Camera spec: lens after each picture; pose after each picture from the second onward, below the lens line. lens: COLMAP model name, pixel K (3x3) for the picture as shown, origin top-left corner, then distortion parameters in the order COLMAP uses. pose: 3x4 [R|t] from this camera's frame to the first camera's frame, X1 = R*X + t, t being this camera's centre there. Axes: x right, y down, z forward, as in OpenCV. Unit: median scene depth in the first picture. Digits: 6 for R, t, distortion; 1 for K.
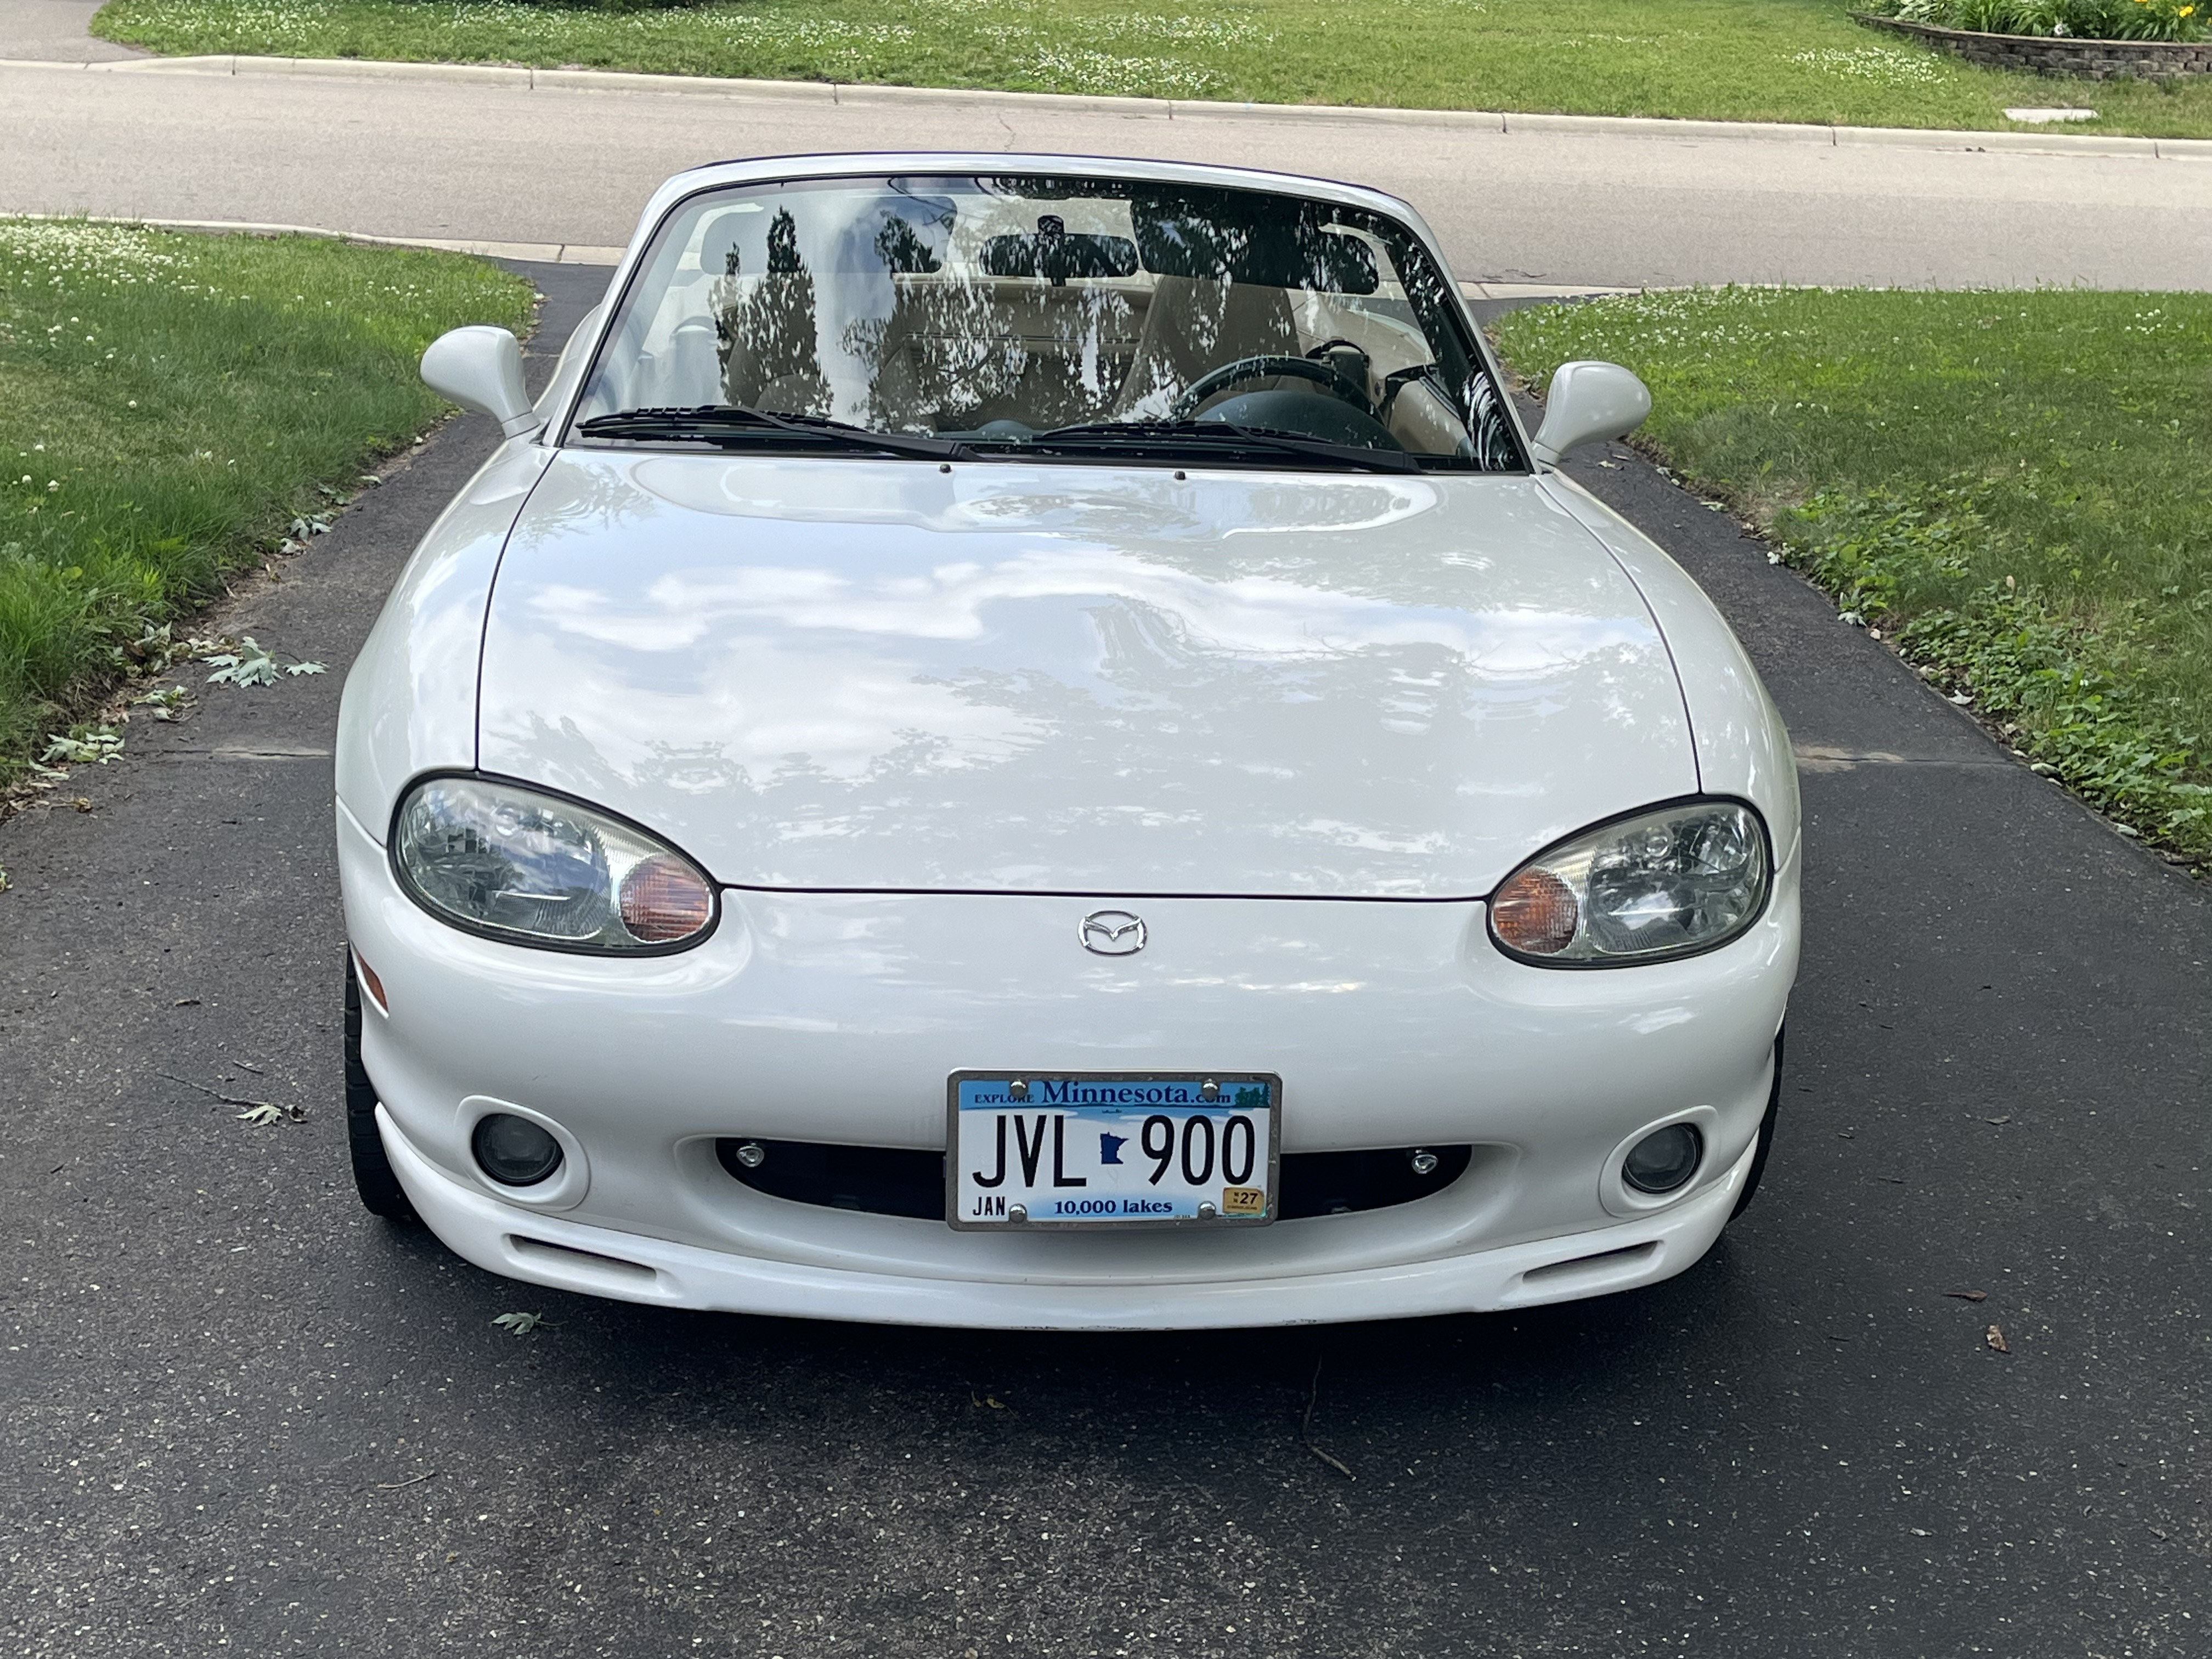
lens RADIAL K [[2958.3, 0, 1124.3], [0, 2958.3, 823.7], [0, 0, 1]] dist [0.026923, 0.000000]
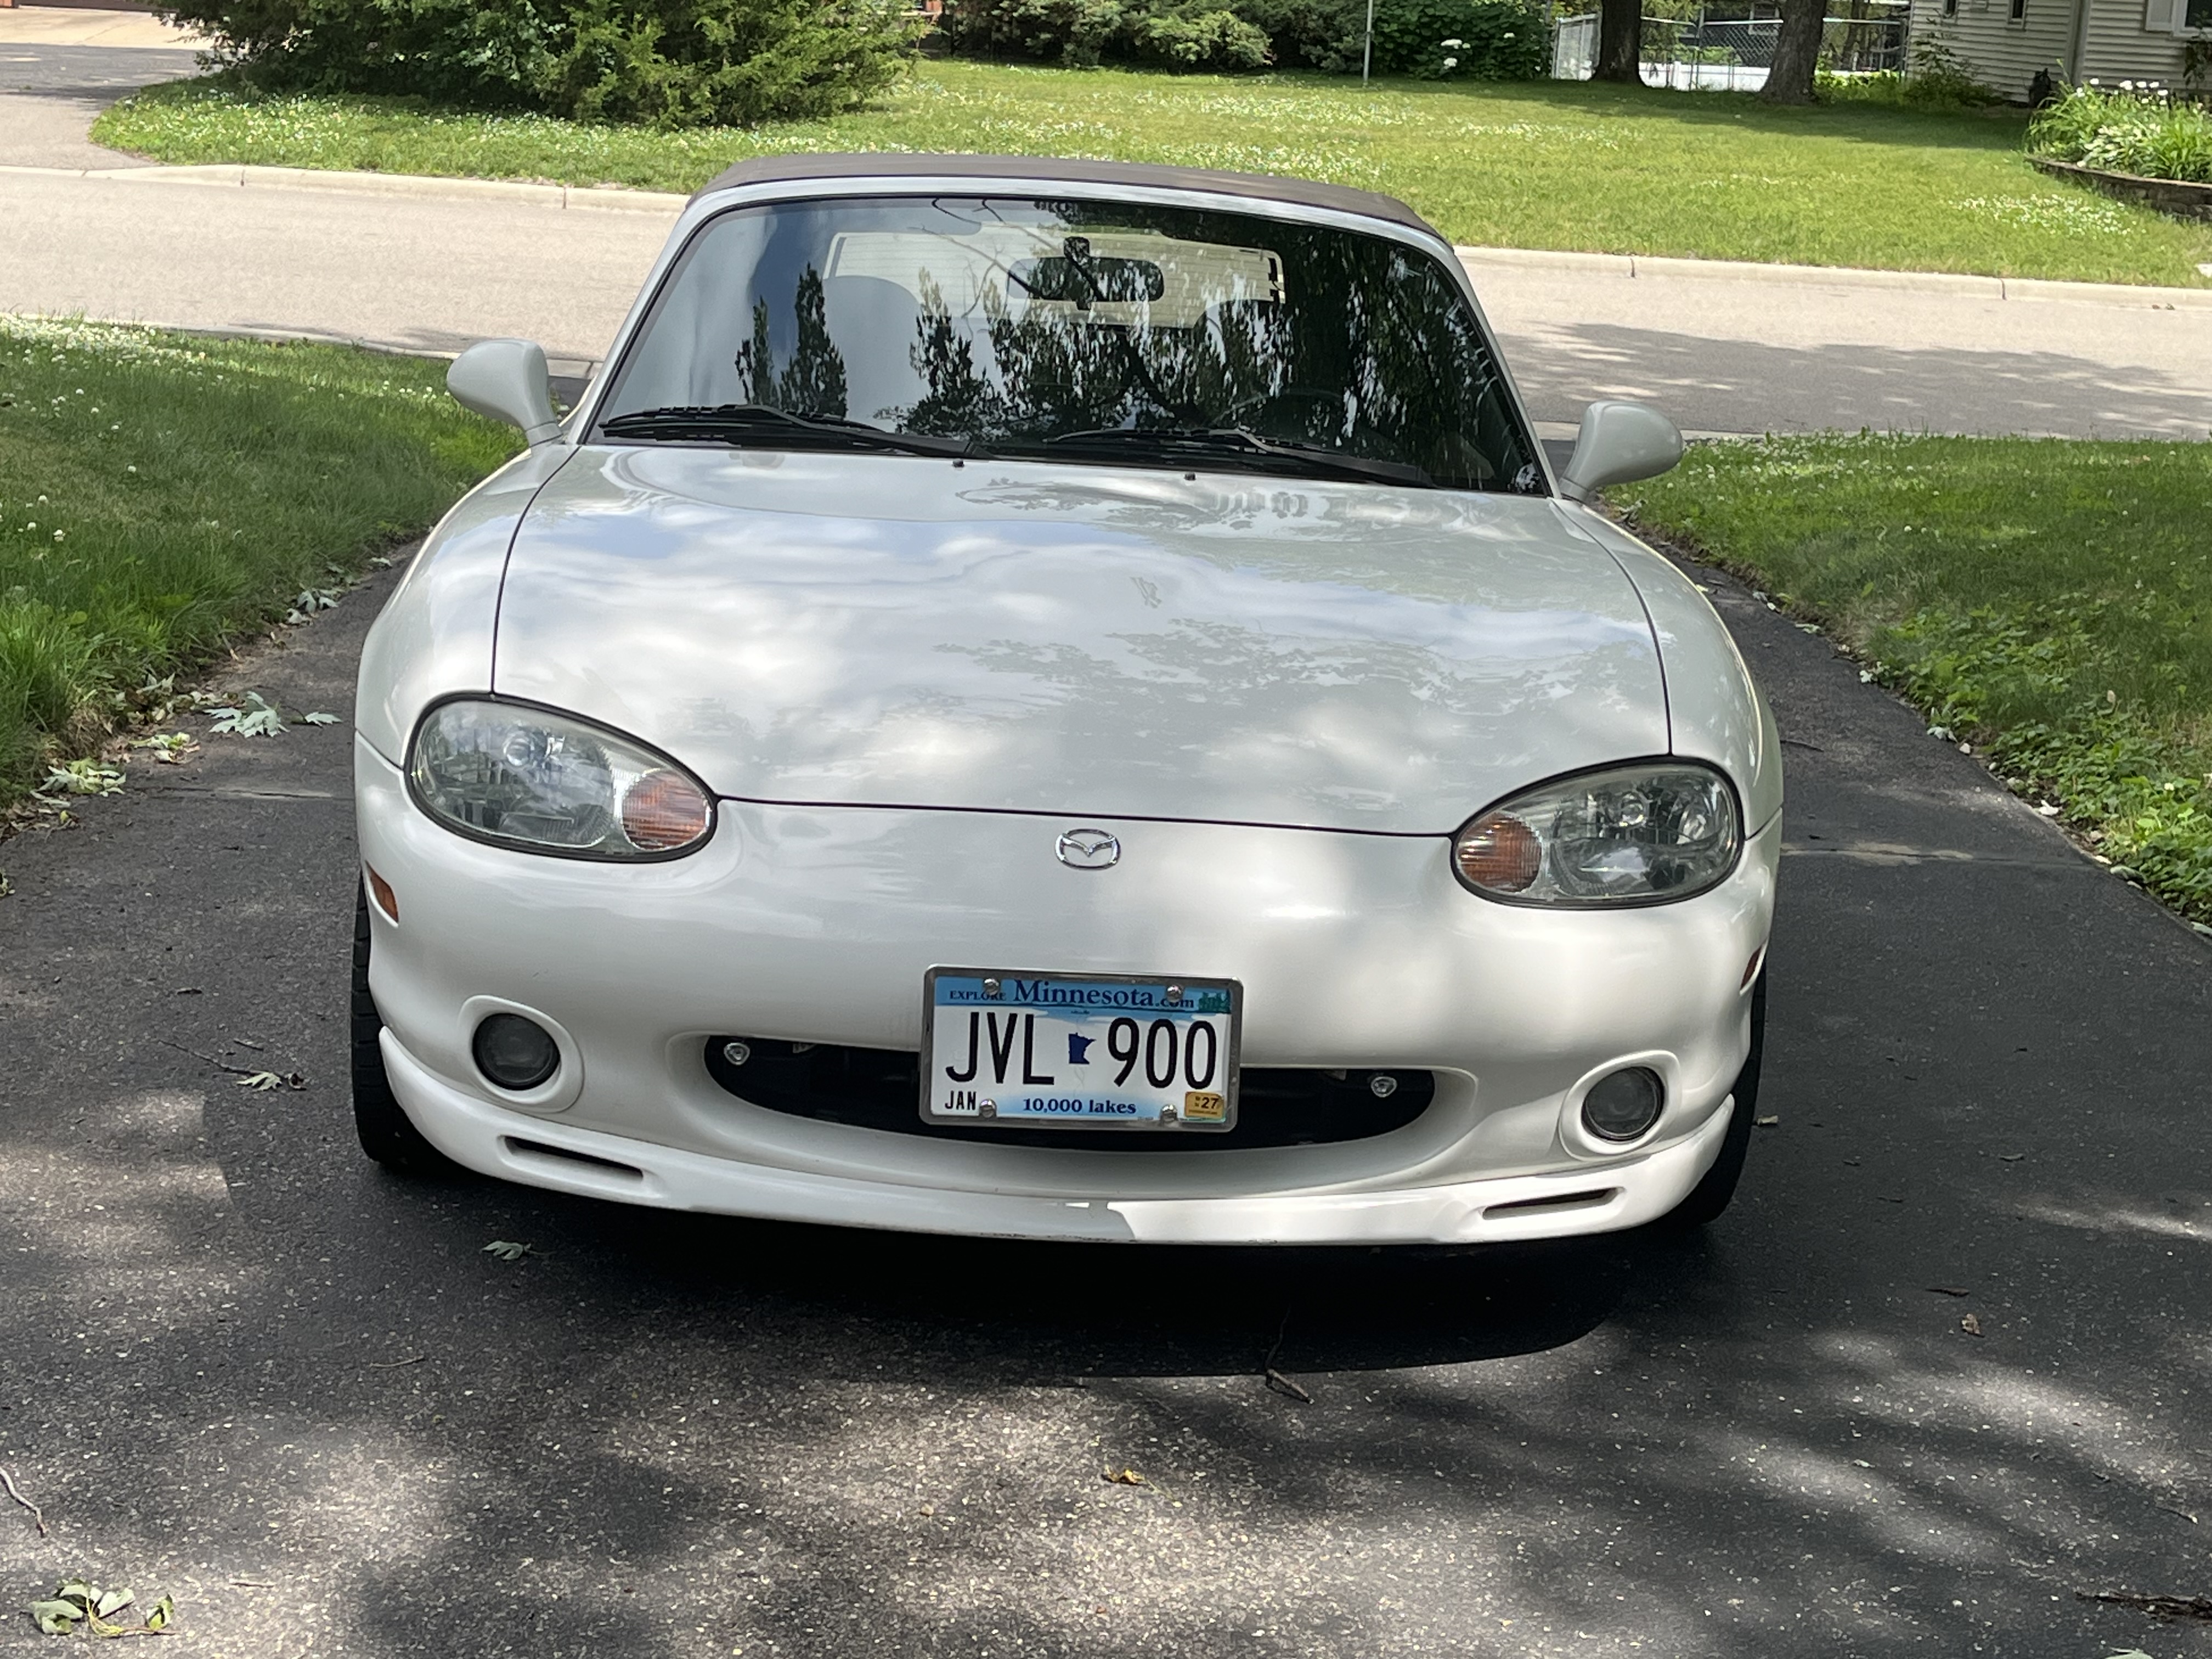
lens RADIAL K [[3415.3, 0, 1091.0], [0, 3415.3, 834.1], [0, 0, 1]] dist [0.050484, 0.000000]
pose [[0.998977, 0.026306, -0.036780, 0.030647], [-0.029002, 0.996777, -0.074803, 0.090040], [0.034694, 0.075793, 0.996520, -0.152838]]
